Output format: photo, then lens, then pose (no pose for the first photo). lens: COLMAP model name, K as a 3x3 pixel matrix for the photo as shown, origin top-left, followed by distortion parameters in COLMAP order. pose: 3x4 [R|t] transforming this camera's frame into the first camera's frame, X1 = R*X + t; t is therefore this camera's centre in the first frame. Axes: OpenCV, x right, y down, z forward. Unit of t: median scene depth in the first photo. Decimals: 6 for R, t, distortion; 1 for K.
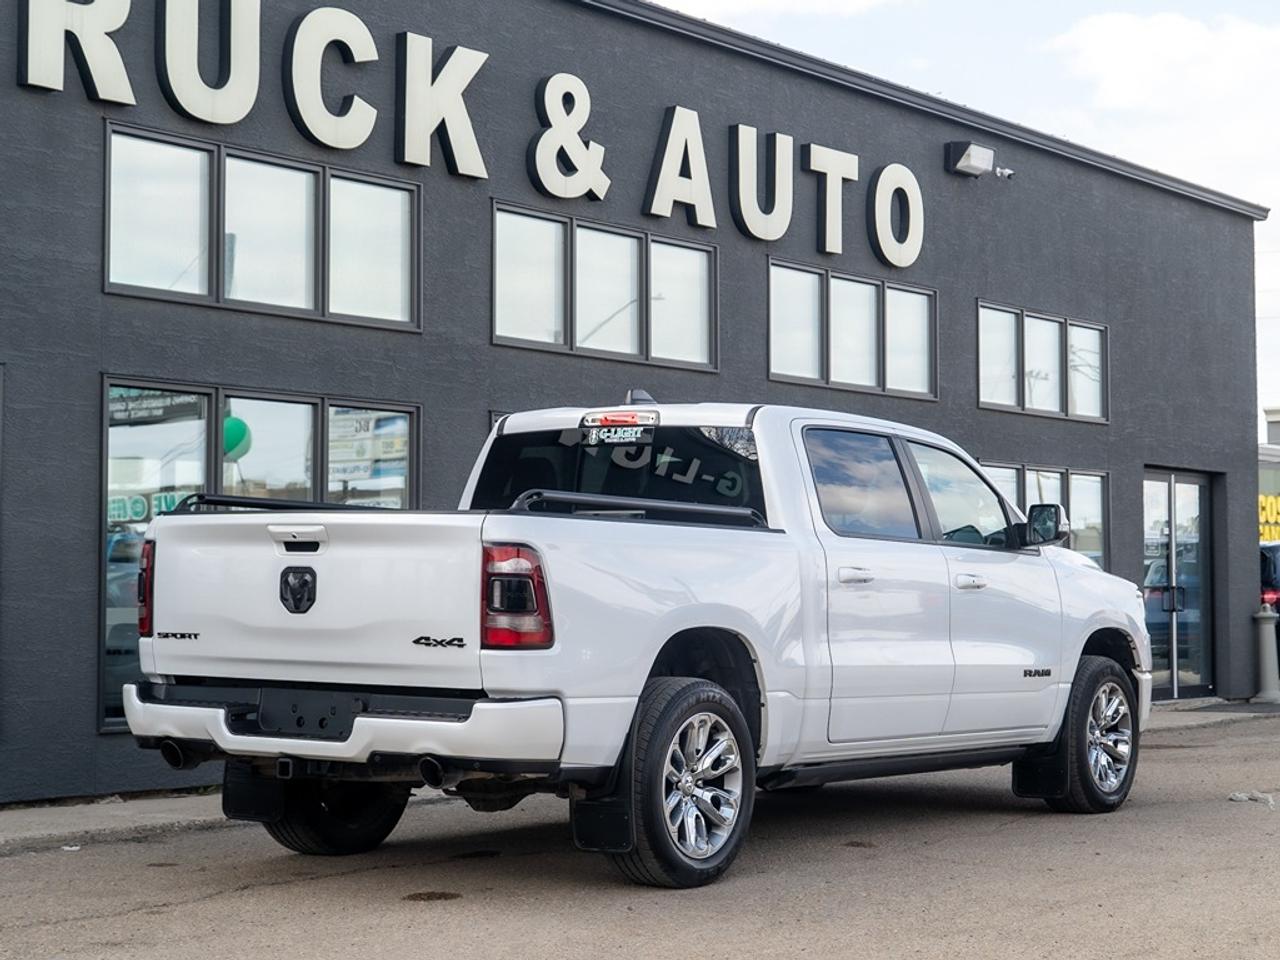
lens RADIAL K [[2548.6, 0, 639.2], [0, 2548.6, 483.1], [0, 0, 1]] dist [0.023975, 0.000000]
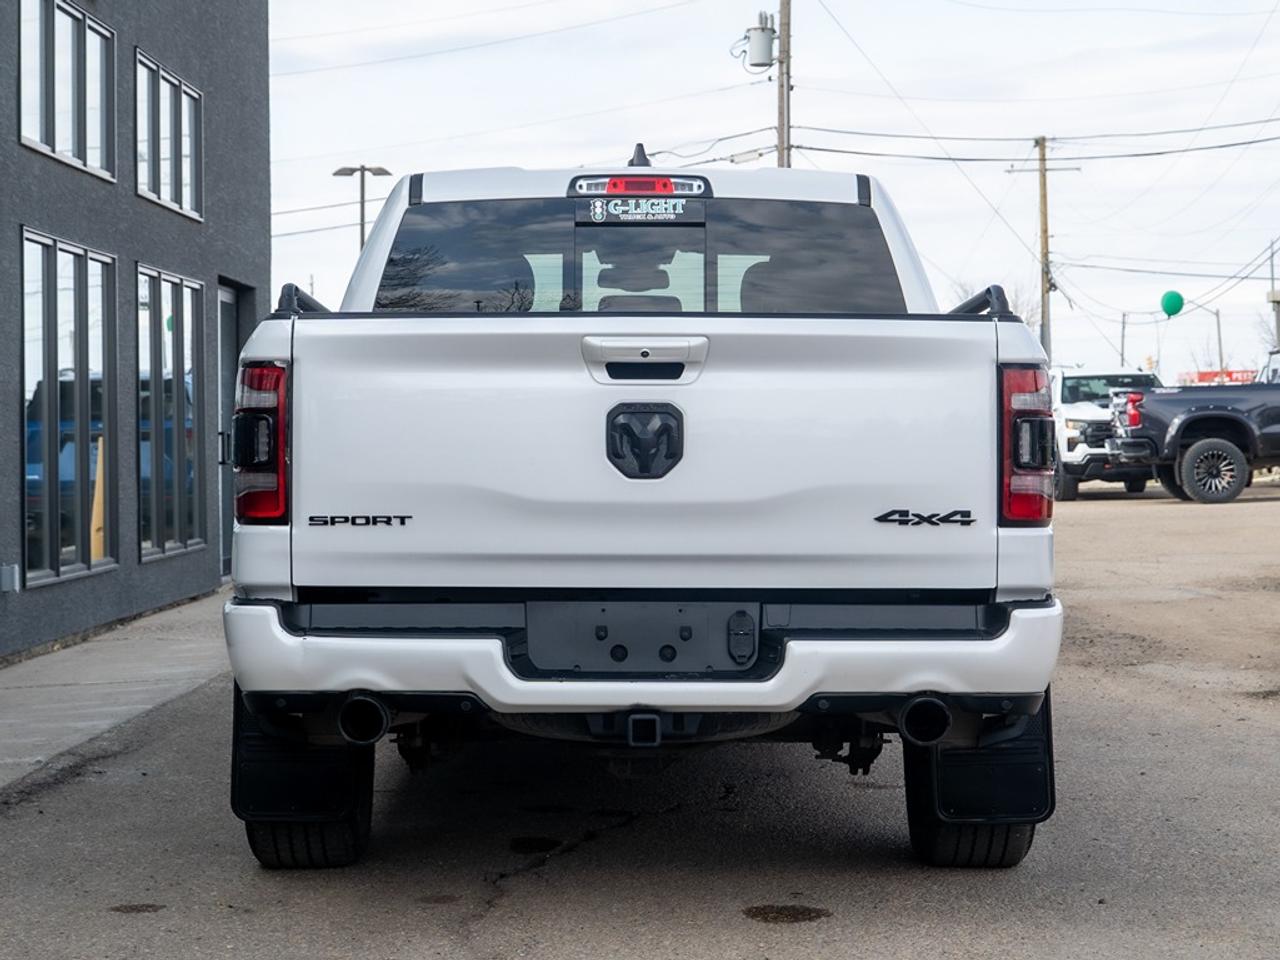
lens RADIAL K [[2548.6, 0, 639.8], [0, 2548.6, 474.1], [0, 0, 1]] dist [0.023975, 0.000000]
pose [[0.797665, -0.026318, 0.602526, -0.427495], [-0.014832, 0.997889, 0.063222, 0.009305], [-0.602918, -0.059367, 0.795591, 0.431388]]
